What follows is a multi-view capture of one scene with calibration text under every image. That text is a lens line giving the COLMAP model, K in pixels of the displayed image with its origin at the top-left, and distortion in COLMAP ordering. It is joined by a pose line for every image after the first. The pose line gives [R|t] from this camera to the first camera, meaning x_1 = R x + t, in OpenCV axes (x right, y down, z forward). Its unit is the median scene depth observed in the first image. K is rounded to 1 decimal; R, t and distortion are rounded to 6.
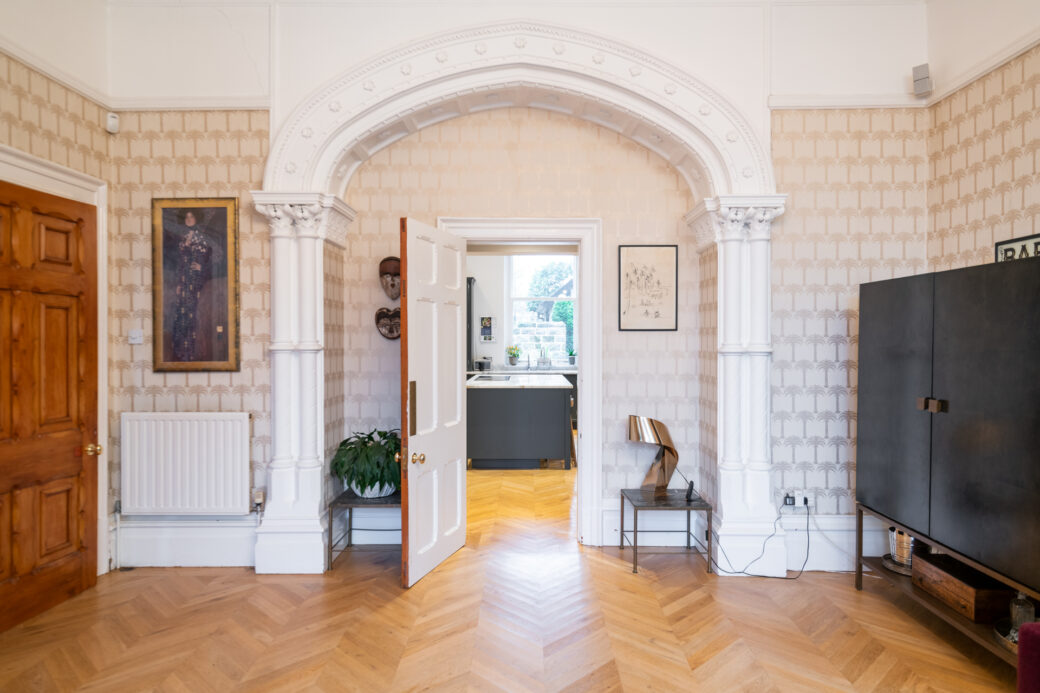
lens RADIAL K [[657.2, 0, 520.0], [0, 657.2, 346.5], [0, 0, 1]] dist [0.000045, -0.000010]
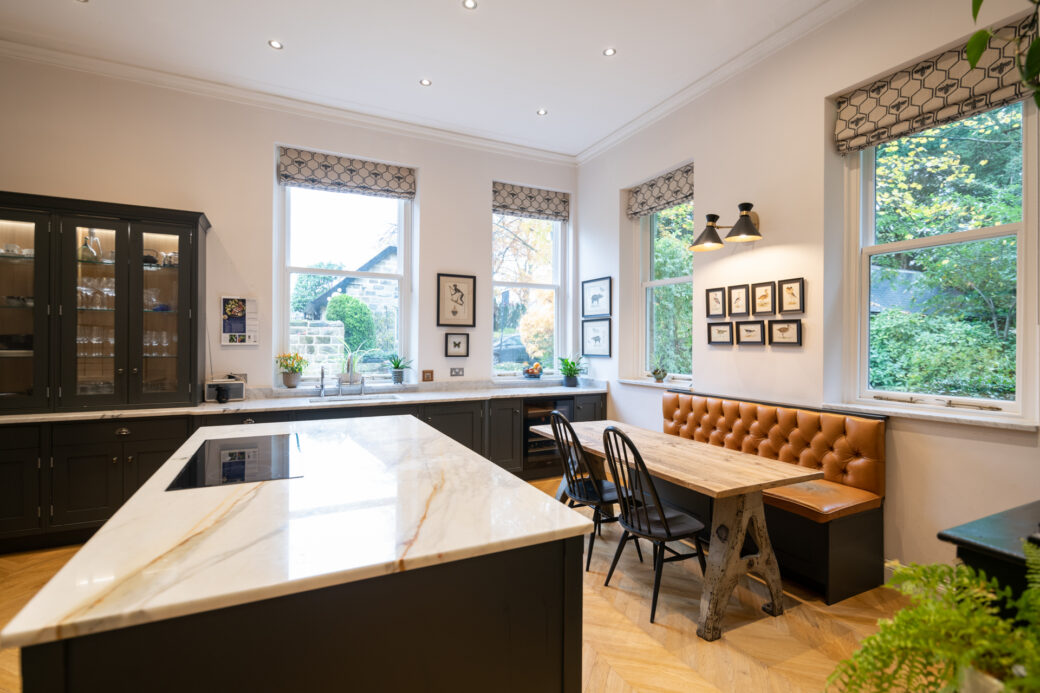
lens RADIAL K [[479.2, 0, 520.0], [0, 479.2, 346.5], [0, 0, 1]] dist [0.000040, -0.000013]
pose [[0.892392, 0.002343, 0.451255, -0.011582], [-0.002804, 0.999996, 0.000355, -0.003942], [-0.451252, -0.001582, 0.892395, 0.316898]]
